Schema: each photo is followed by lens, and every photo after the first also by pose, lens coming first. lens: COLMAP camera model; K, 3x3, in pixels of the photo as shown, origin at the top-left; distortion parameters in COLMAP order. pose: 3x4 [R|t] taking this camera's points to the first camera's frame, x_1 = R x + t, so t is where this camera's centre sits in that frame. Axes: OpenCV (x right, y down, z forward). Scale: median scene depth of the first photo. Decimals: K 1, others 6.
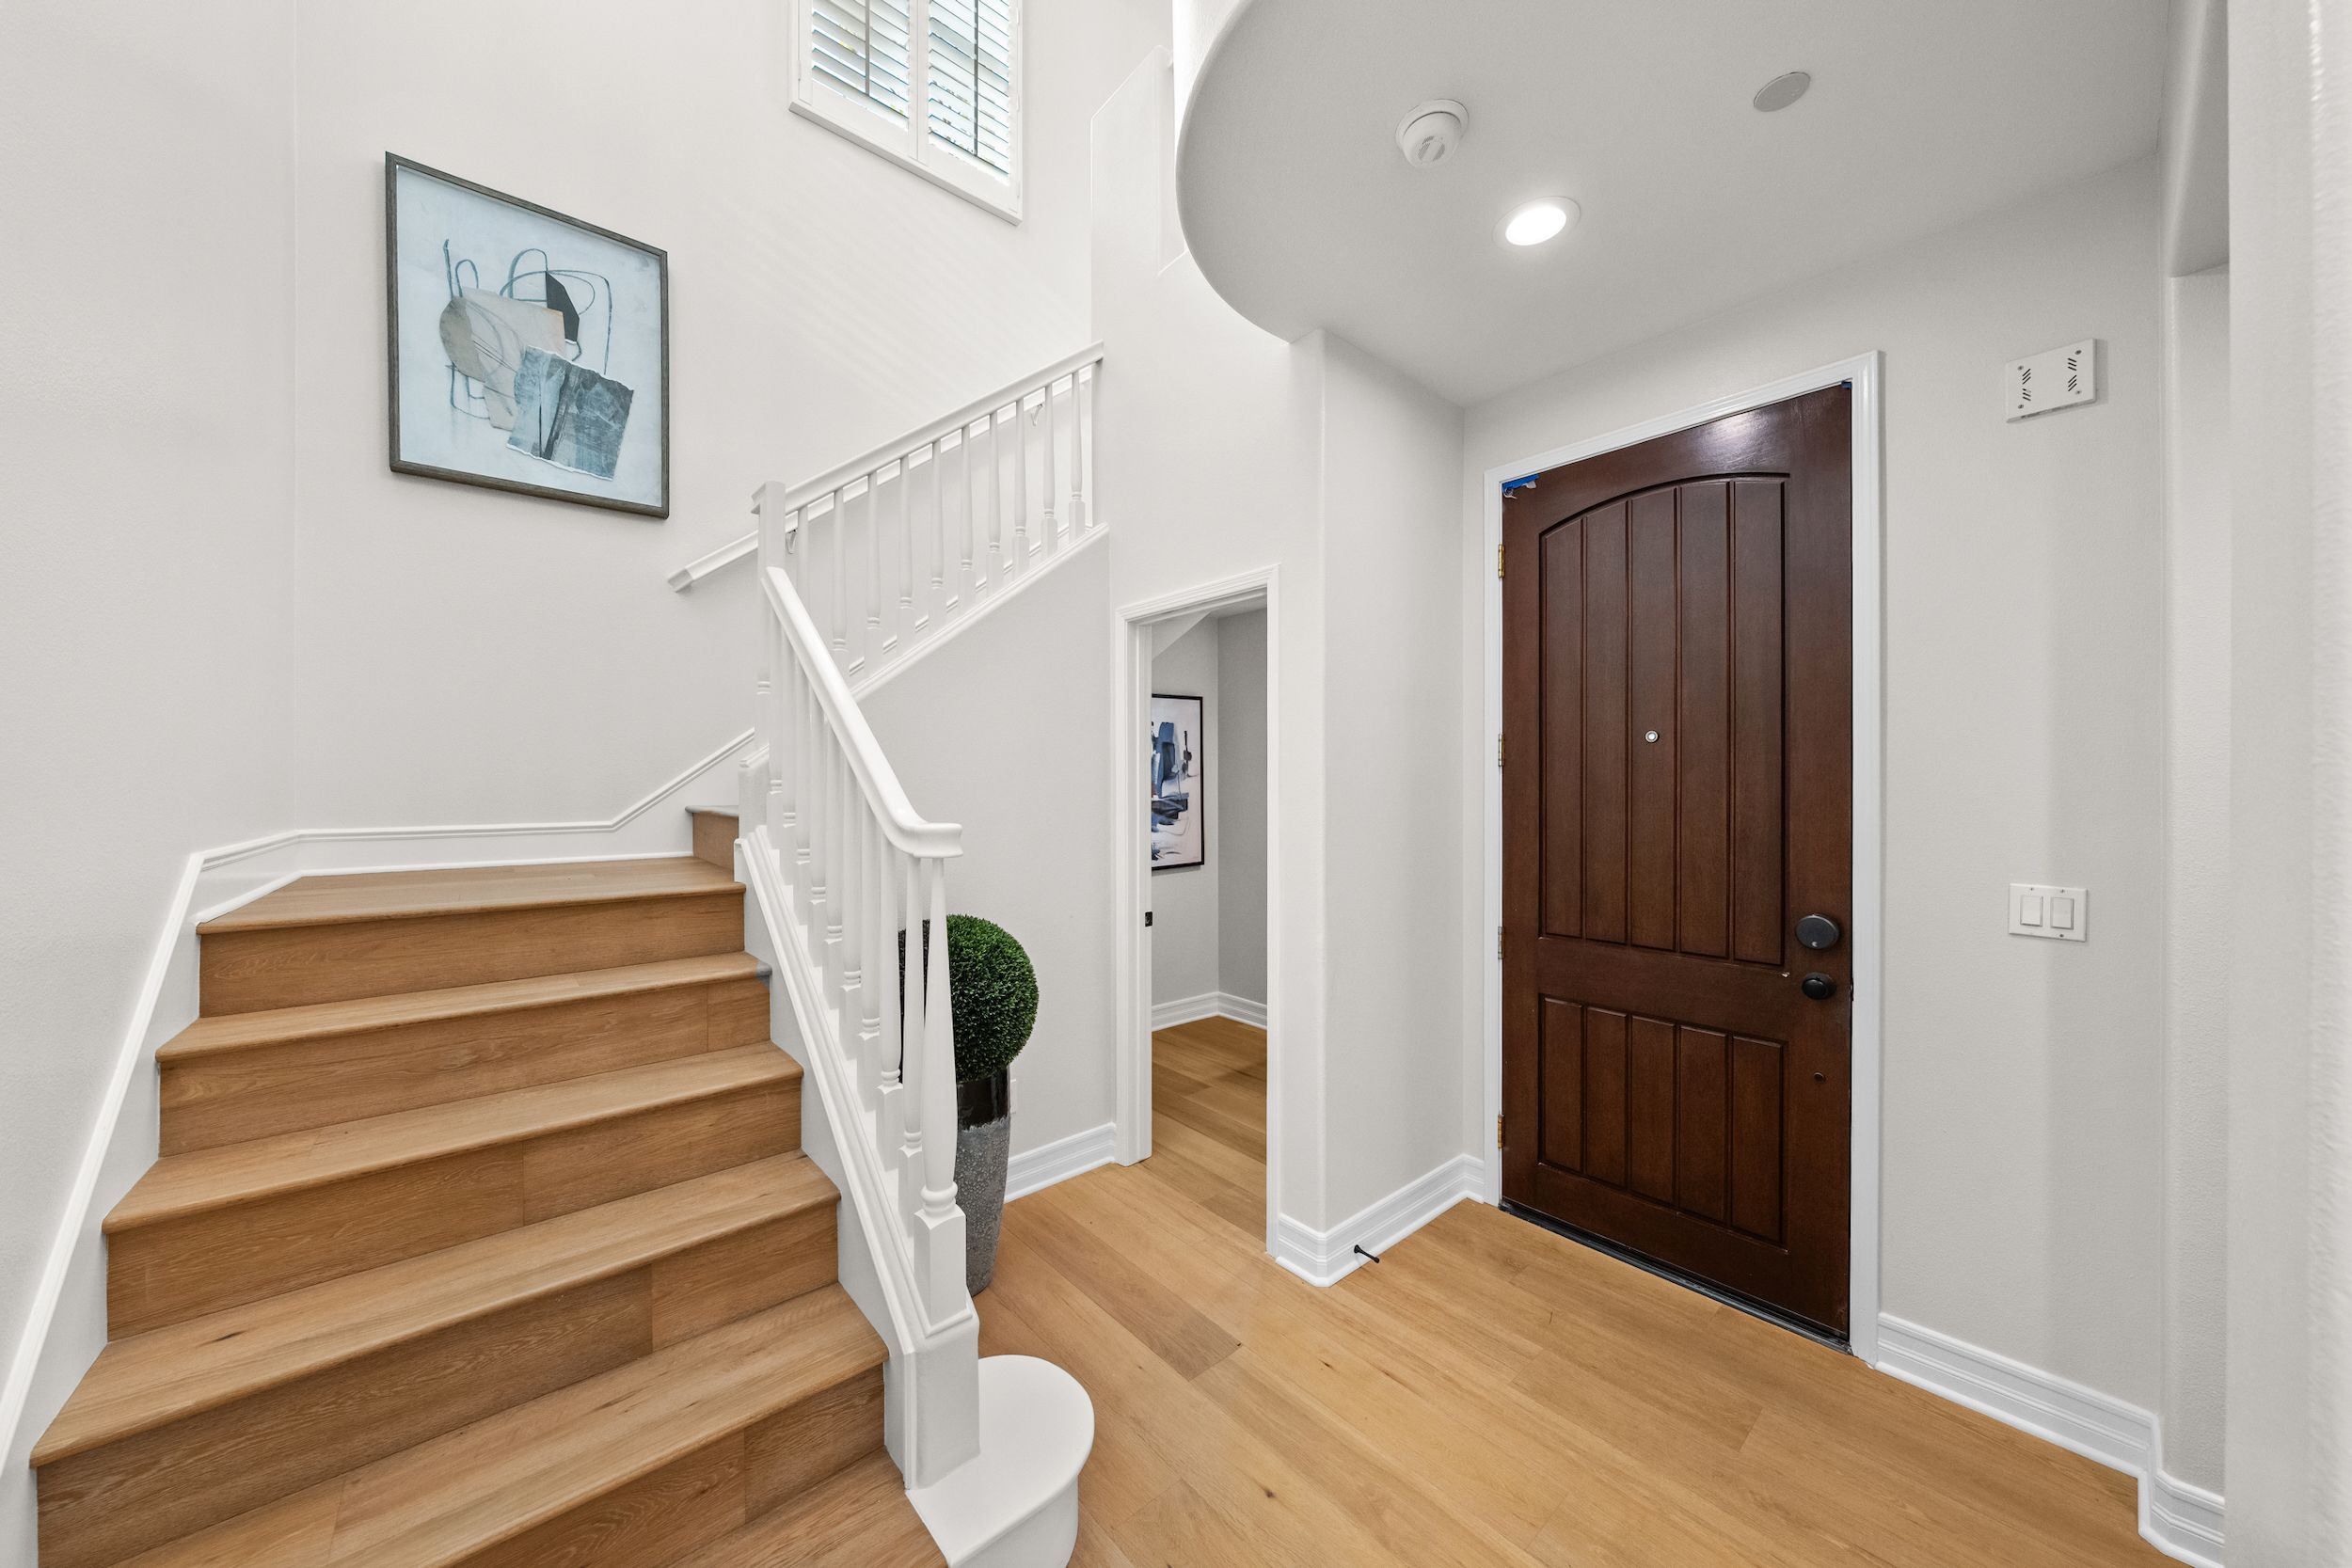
lens RADIAL K [[809.7, 0, 1166.2], [0, 809.7, 788.6], [0, 0, 1]] dist [-0.003426, -0.000255]
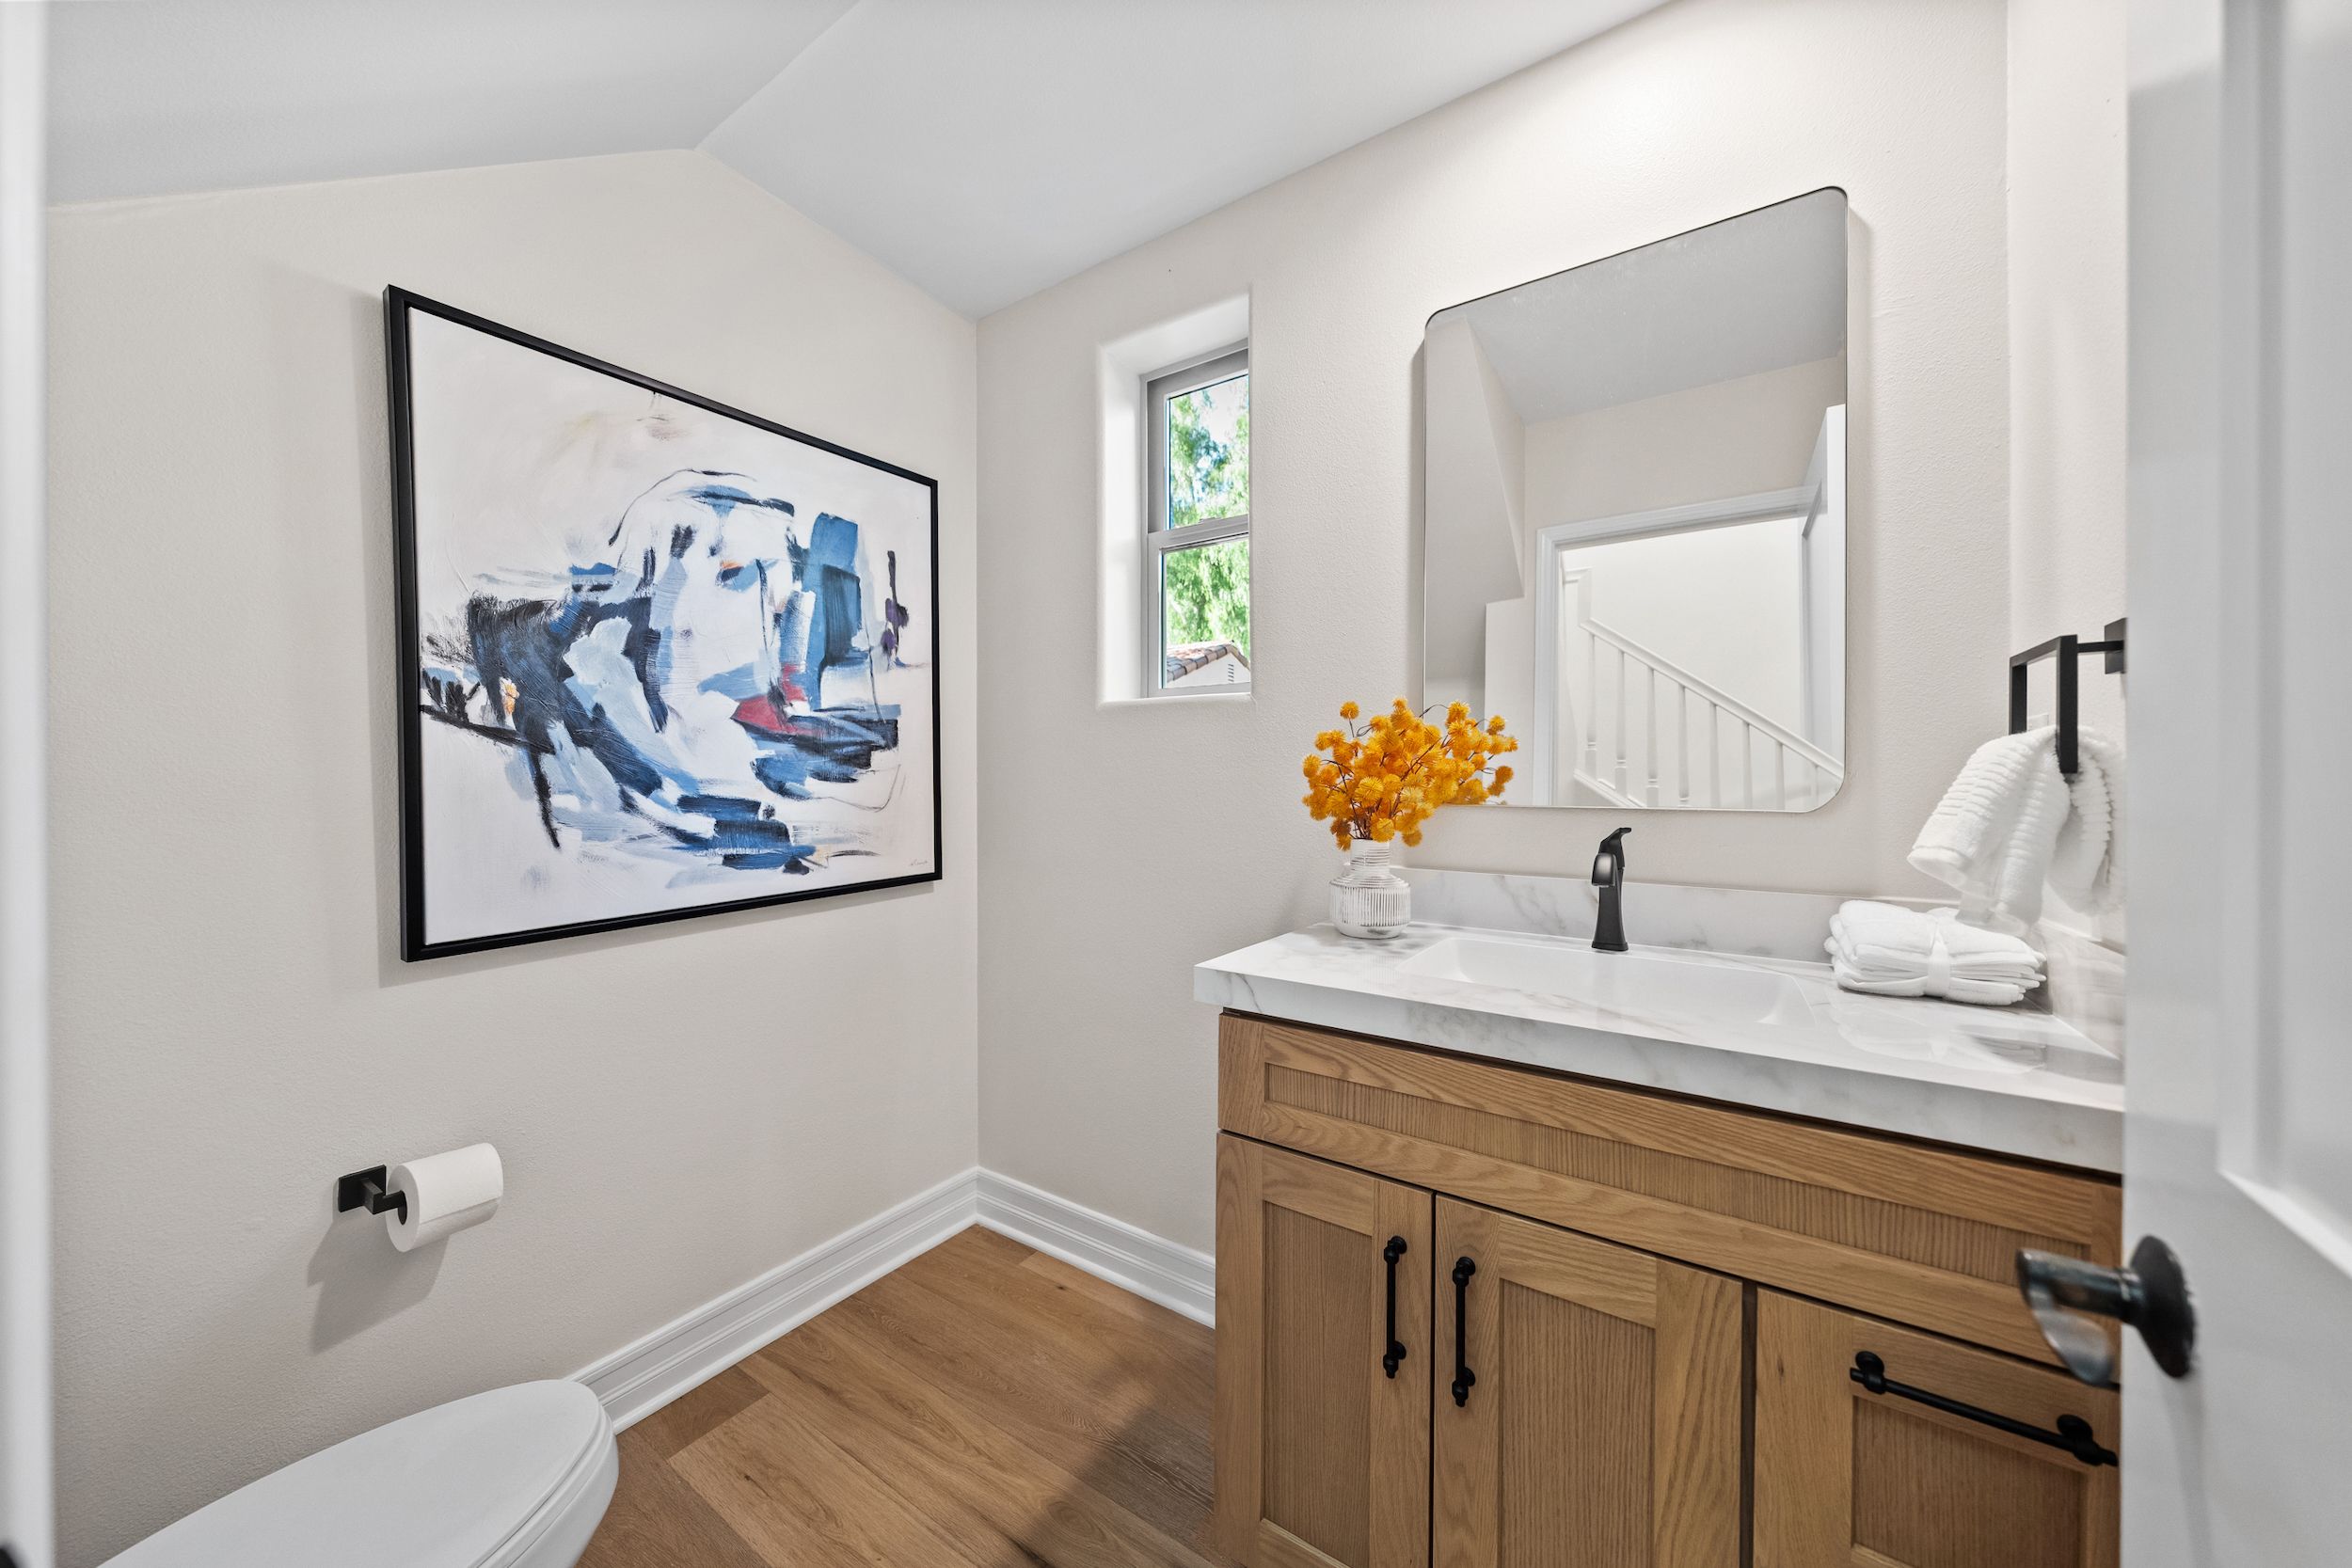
lens RADIAL K [[809.7, 0, 1176.5], [0, 809.7, 785.0], [0, 0, 1]] dist [-0.003426, -0.000255]
pose [[0.962815, -0.002513, 0.270150, 0.051970], [0.001852, 0.999995, 0.002699, 0.044900], [-0.270155, -0.002099, 0.962814, 0.576774]]
